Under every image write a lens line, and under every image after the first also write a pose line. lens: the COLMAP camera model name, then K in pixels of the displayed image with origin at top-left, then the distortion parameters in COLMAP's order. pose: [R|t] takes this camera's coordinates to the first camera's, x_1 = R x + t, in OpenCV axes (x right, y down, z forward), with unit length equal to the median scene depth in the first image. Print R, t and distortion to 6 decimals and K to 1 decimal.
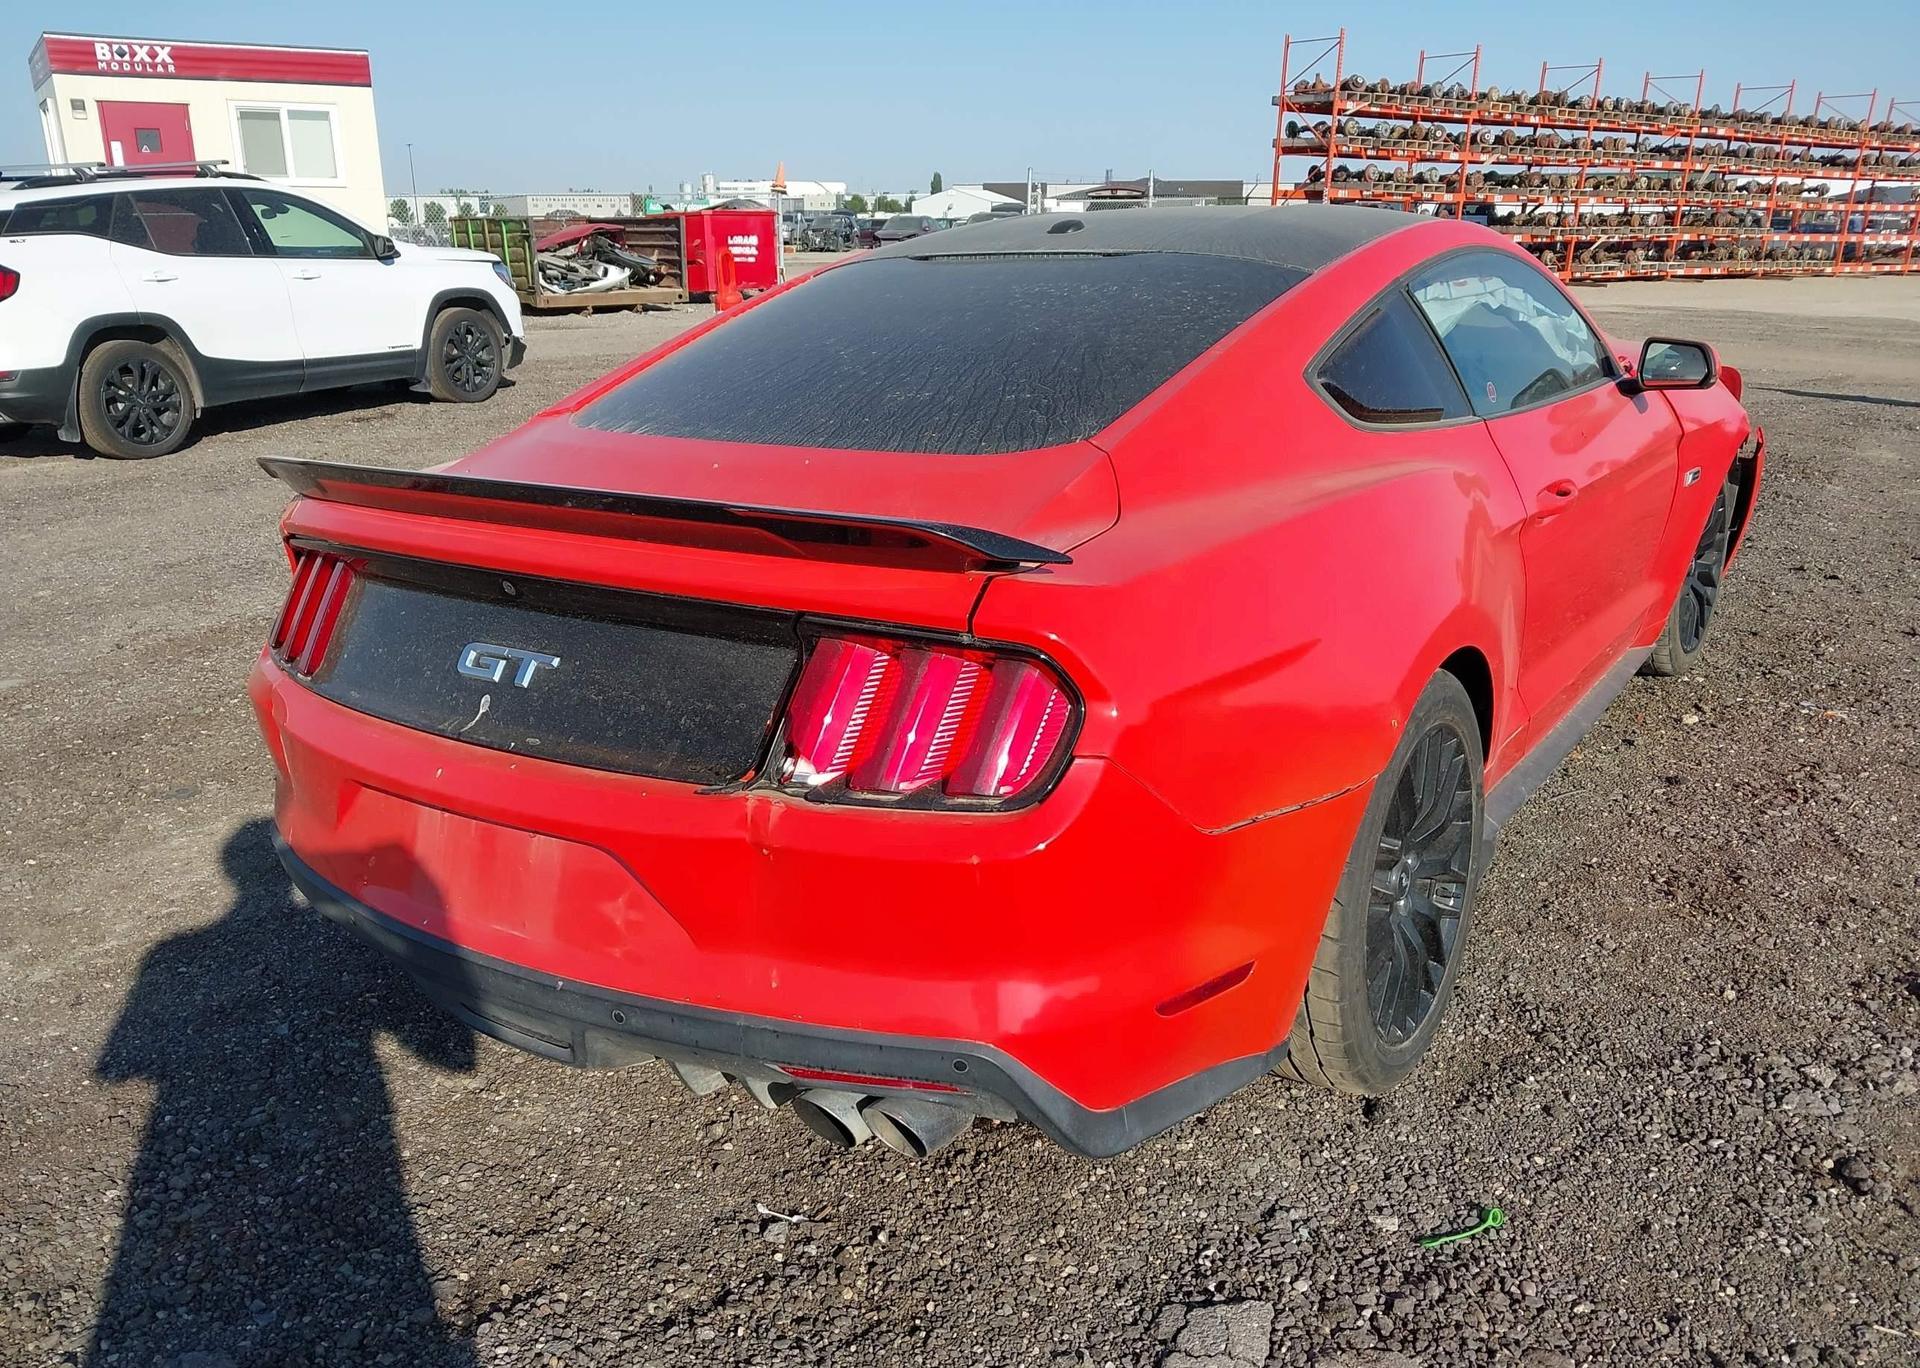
lens RADIAL K [[1593.3, 0, 961.2], [0, 1593.3, 665.5], [0, 0, 1]] dist [0.033957, -0.039538]
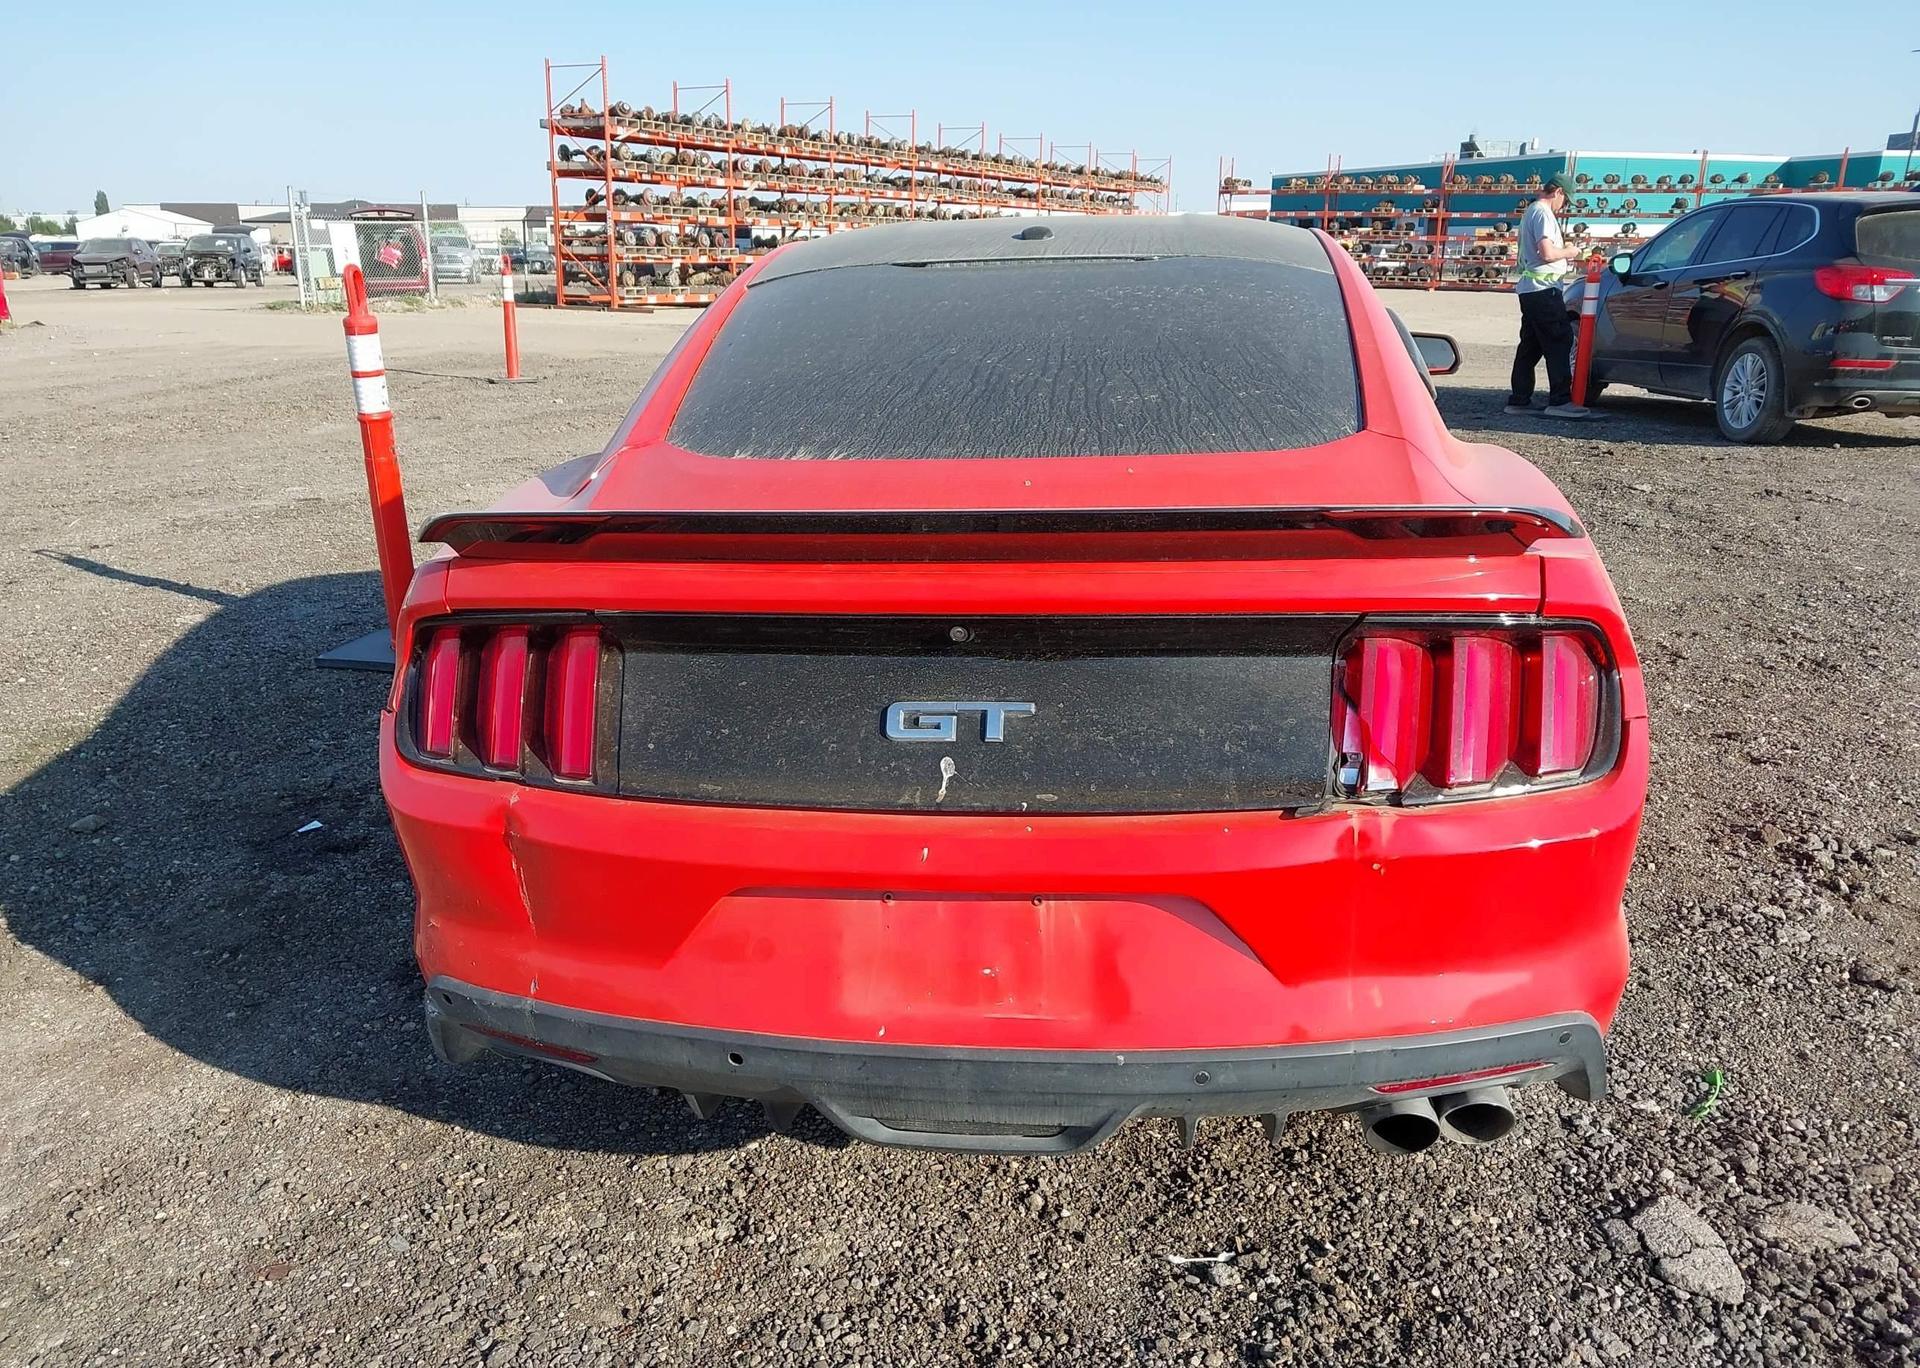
lens RADIAL K [[1562.6, 0, 888.3], [0, 1562.6, 672.0], [0, 0, 1]] dist [0.035843, -0.046537]
pose [[0.884359, -0.124178, 0.449988, -0.100237], [0.127283, 0.991588, 0.023487, -0.007371], [-0.449120, 0.036505, 0.892726, 0.036261]]
